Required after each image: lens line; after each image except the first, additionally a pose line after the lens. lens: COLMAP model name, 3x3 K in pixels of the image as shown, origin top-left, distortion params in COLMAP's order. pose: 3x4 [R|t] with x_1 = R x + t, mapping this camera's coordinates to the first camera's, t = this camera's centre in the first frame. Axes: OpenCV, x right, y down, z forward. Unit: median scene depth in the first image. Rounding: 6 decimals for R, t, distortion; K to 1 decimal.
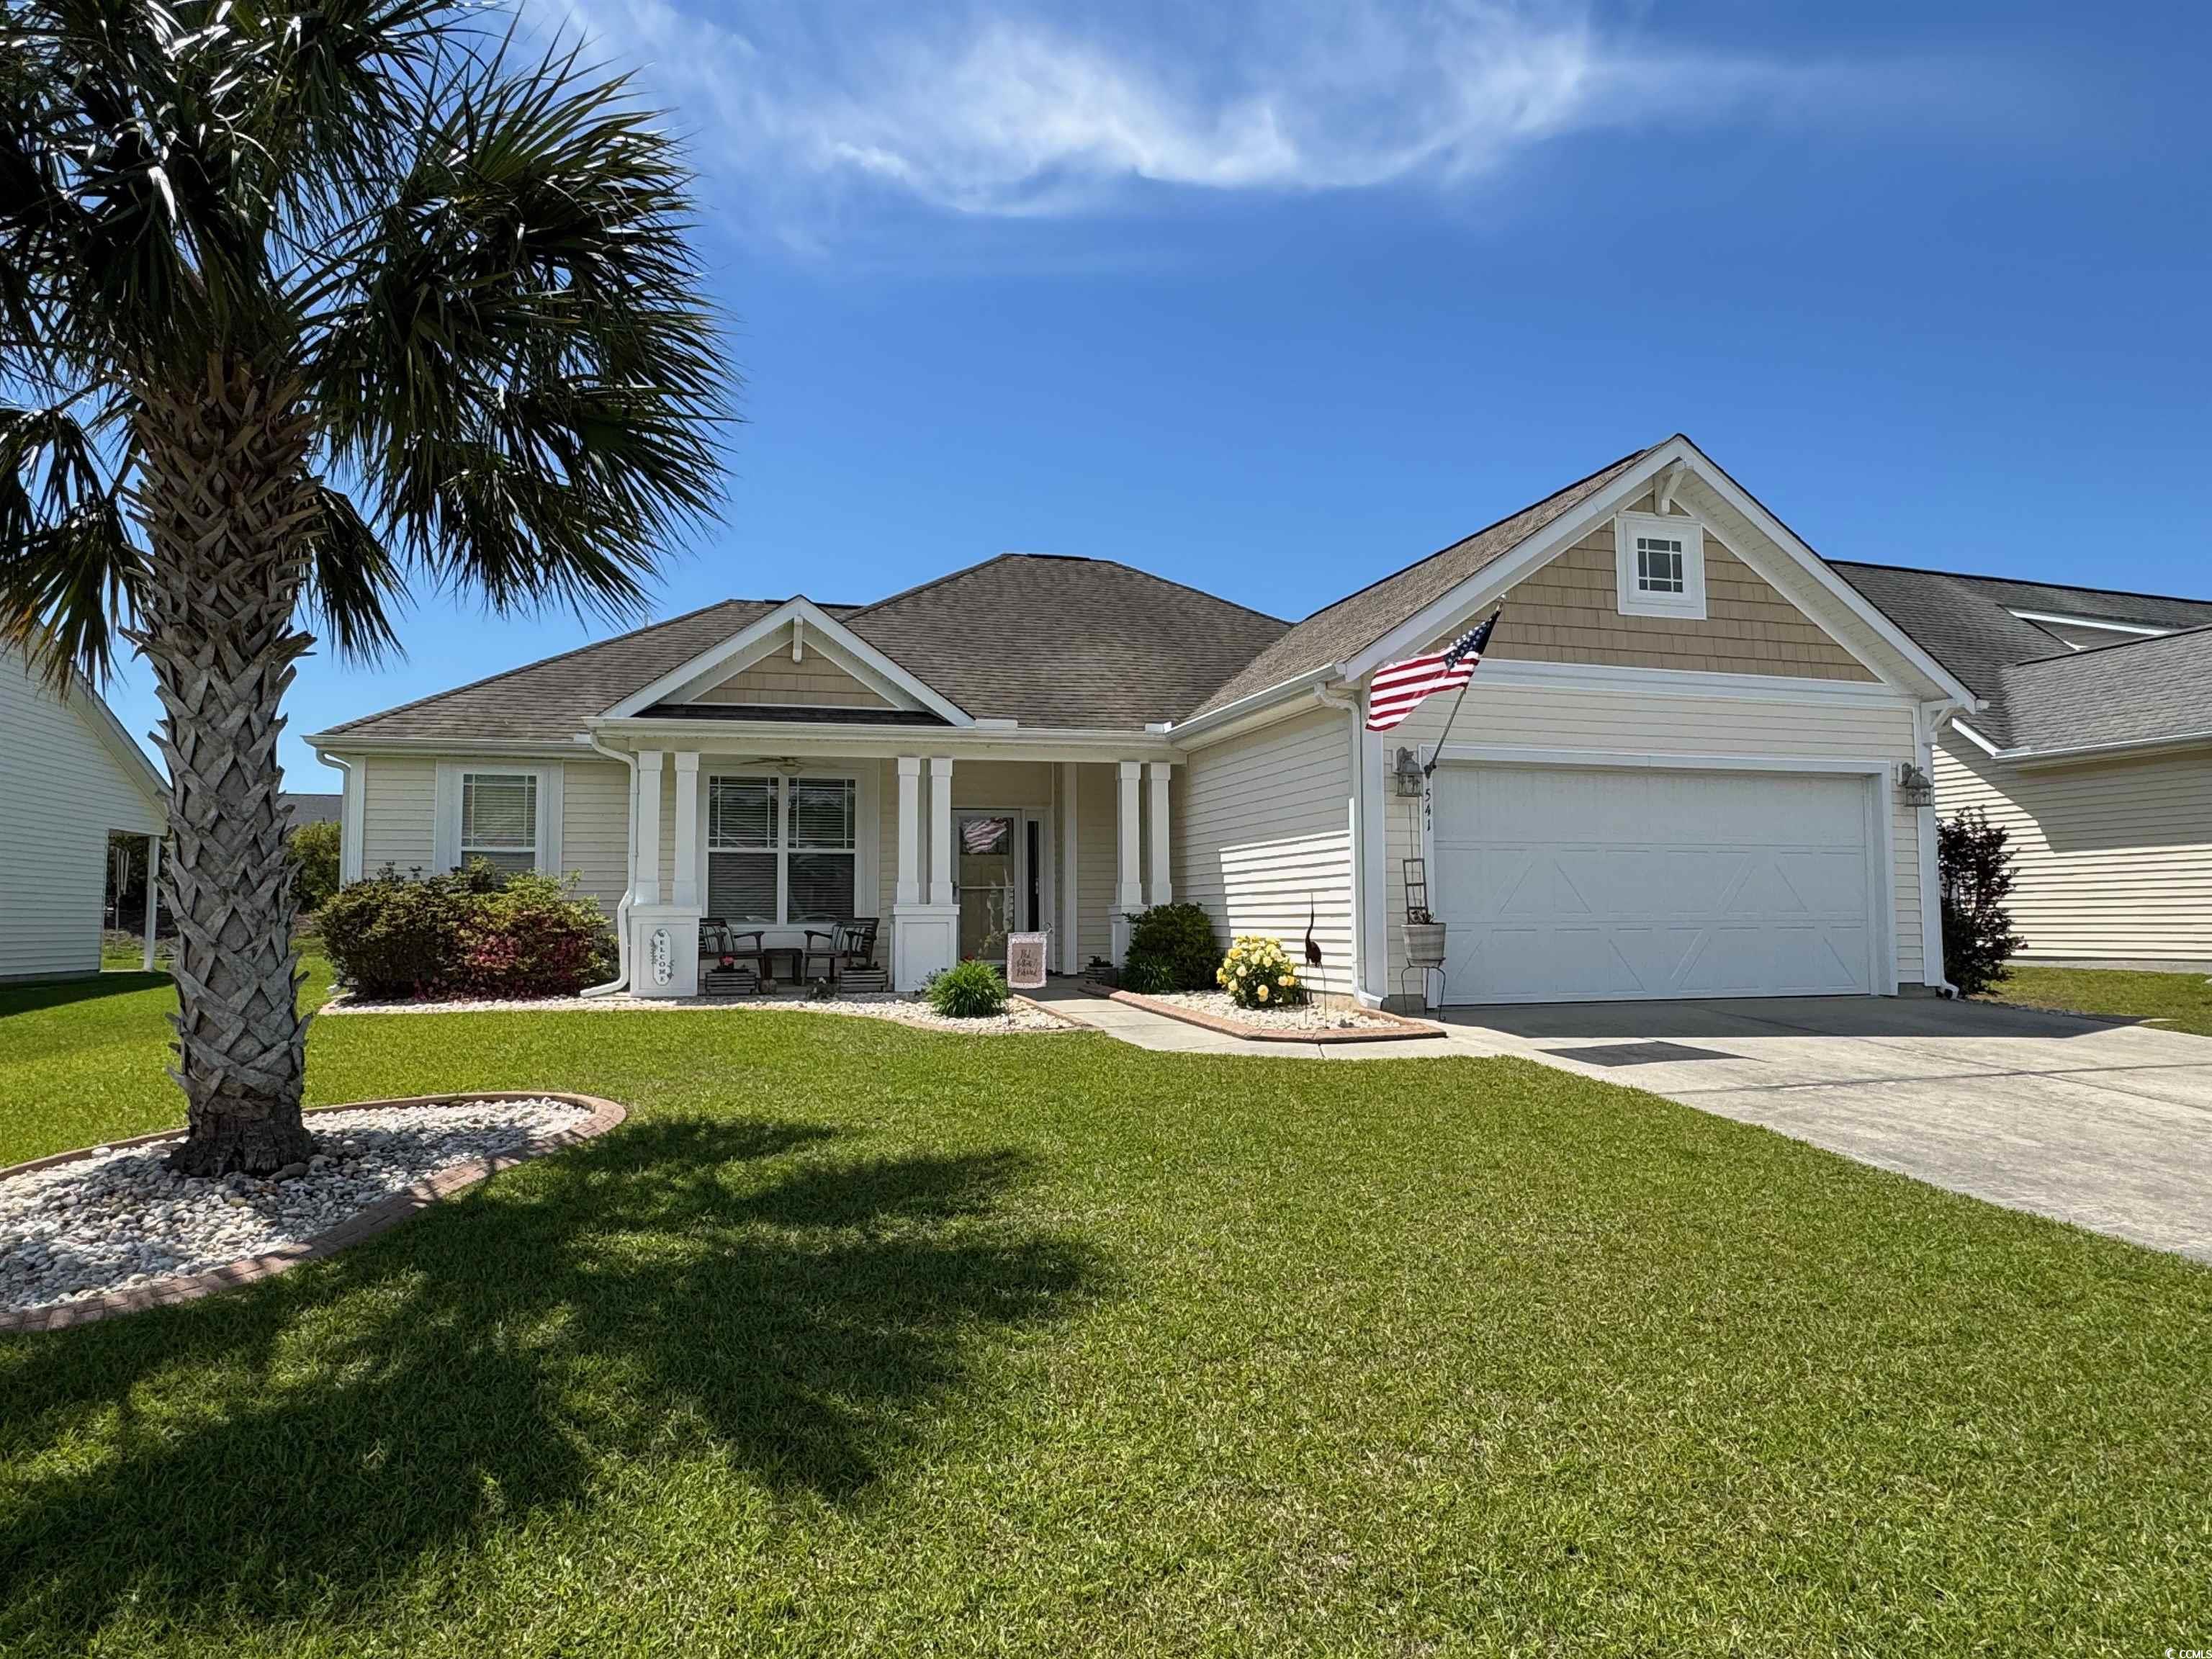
lens RADIAL K [[1367.8, 0, 1105.1], [0, 1367.8, 829.6], [0, 0, 1]] dist [-0.000124, -0.000013]
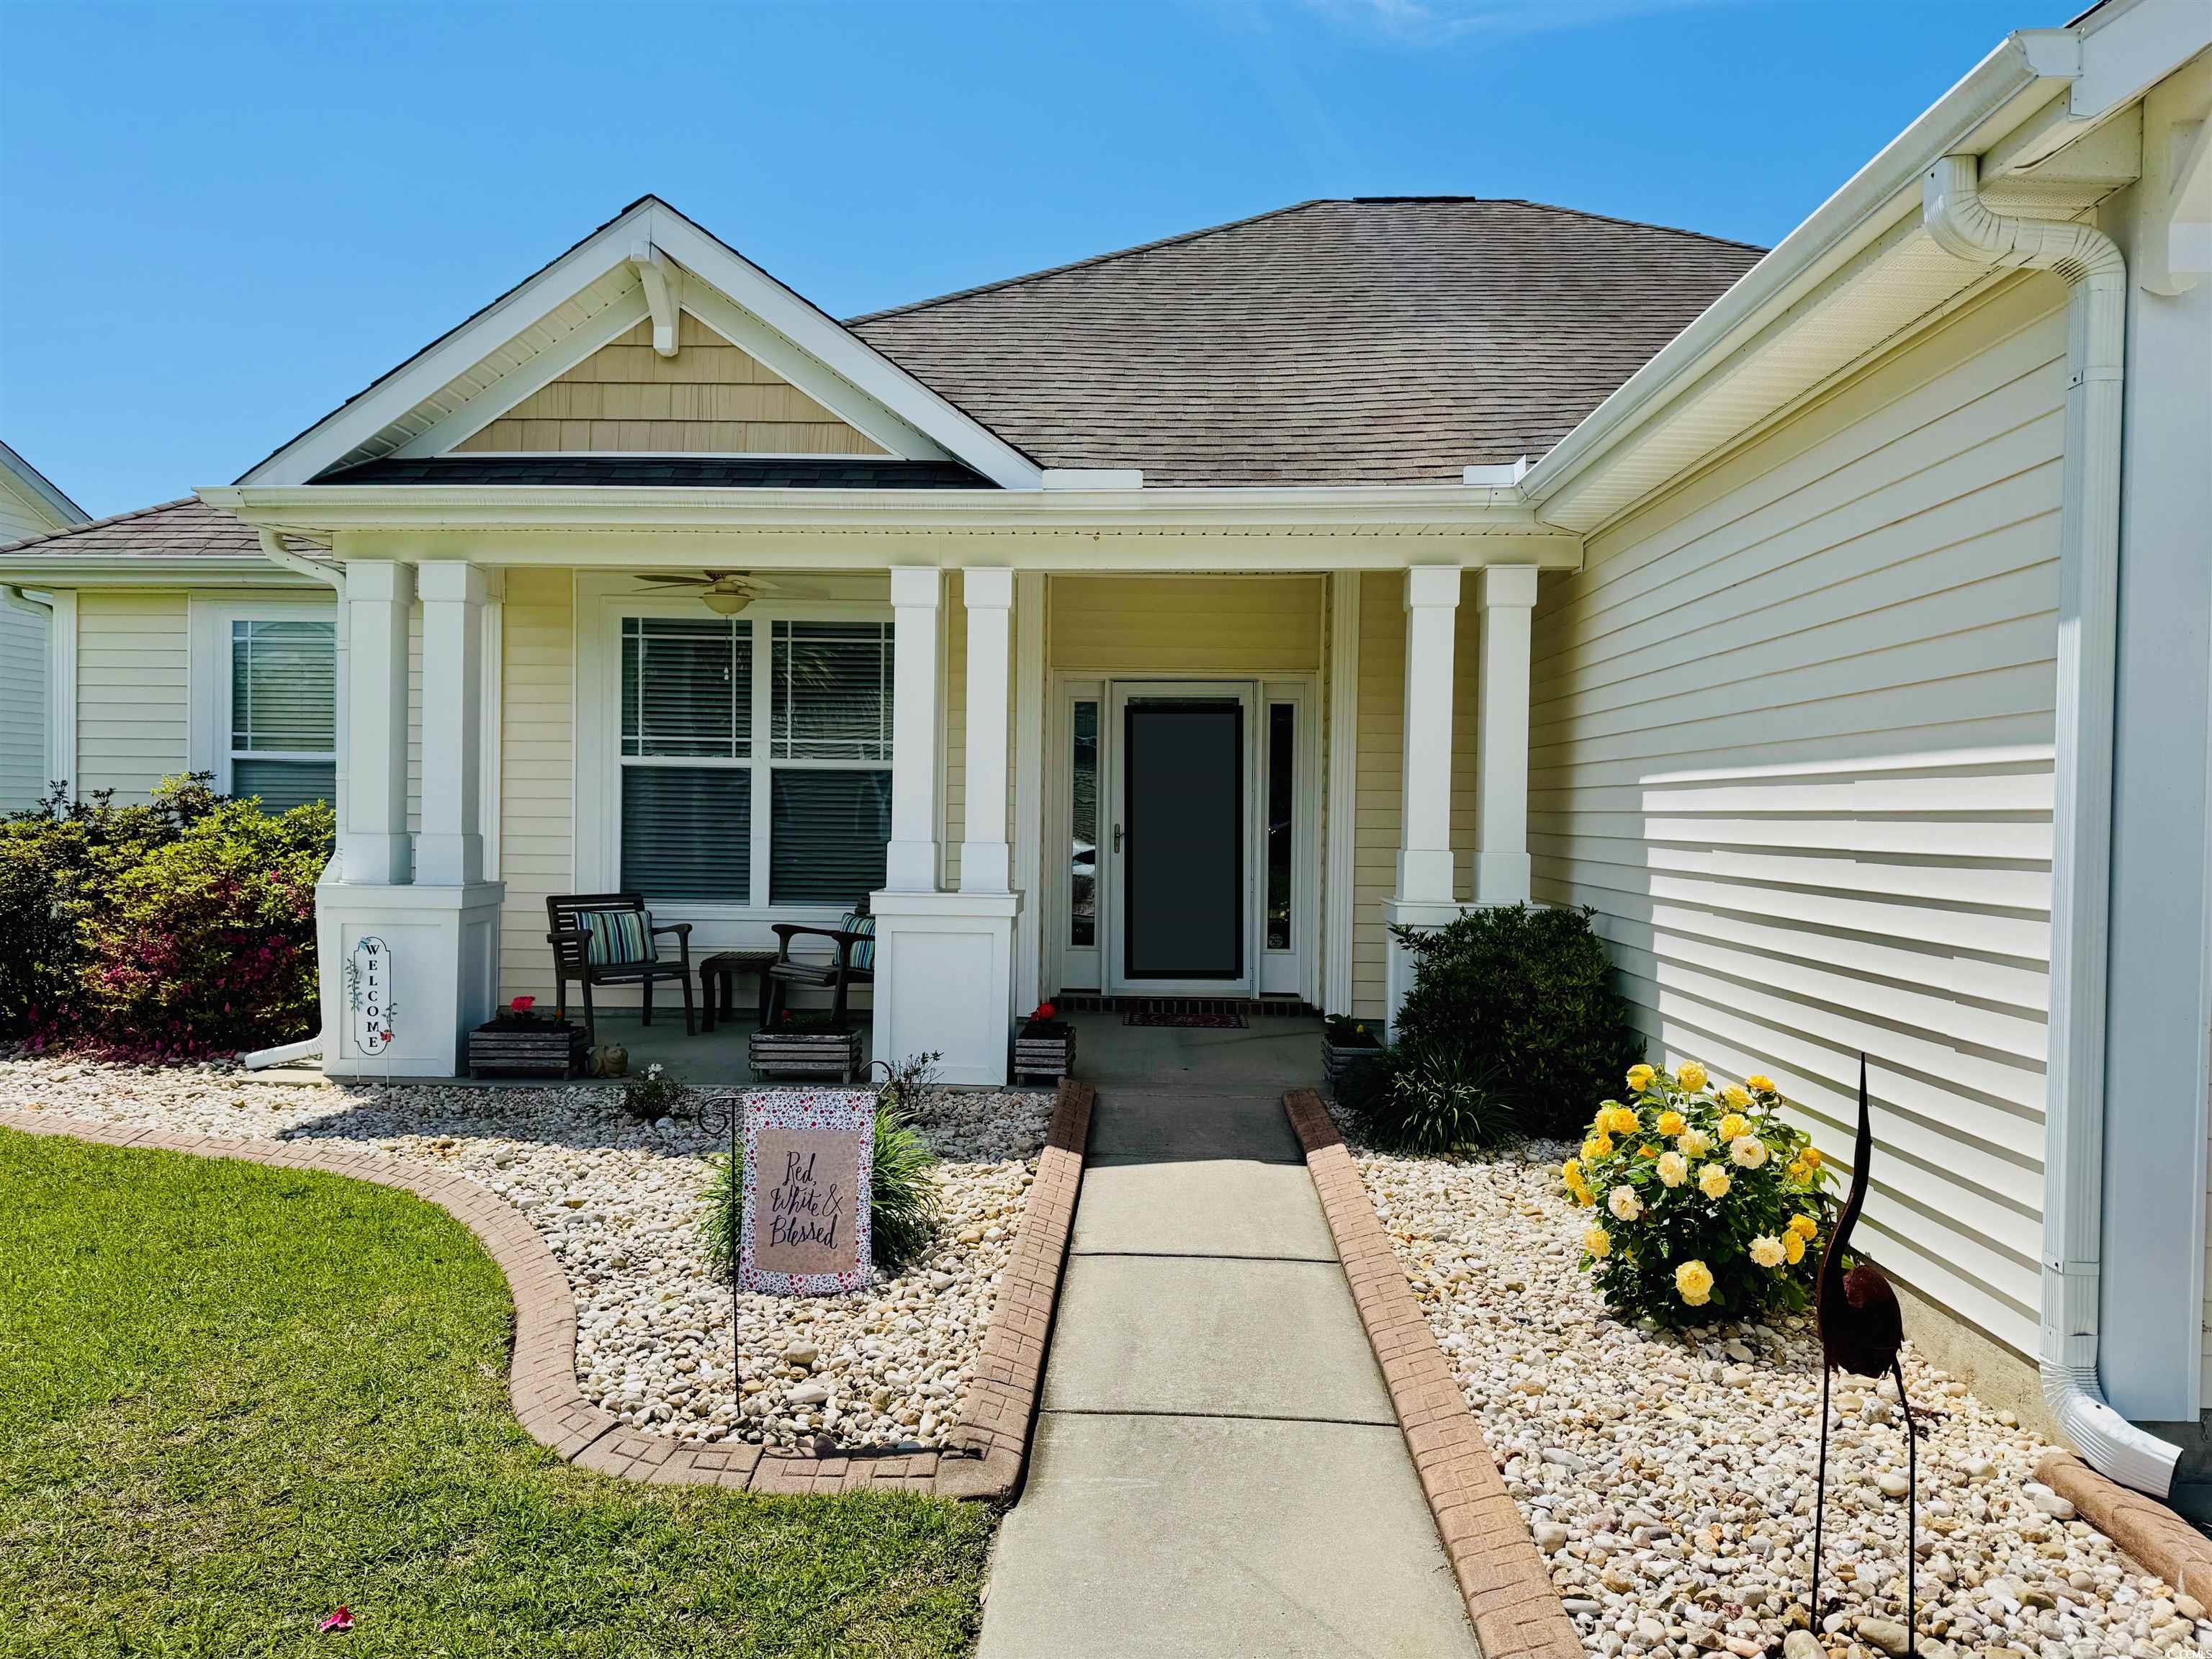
lens RADIAL K [[1549.7, 0, 1110.9], [0, 1549.7, 831.6], [0, 0, 1]] dist [0.049942, -0.002354]
pose [[0.944927, 0.025899, -0.326256, 0.086309], [0.000891, 0.996657, 0.081695, -0.007039], [0.327281, -0.077487, 0.941745, 0.531341]]
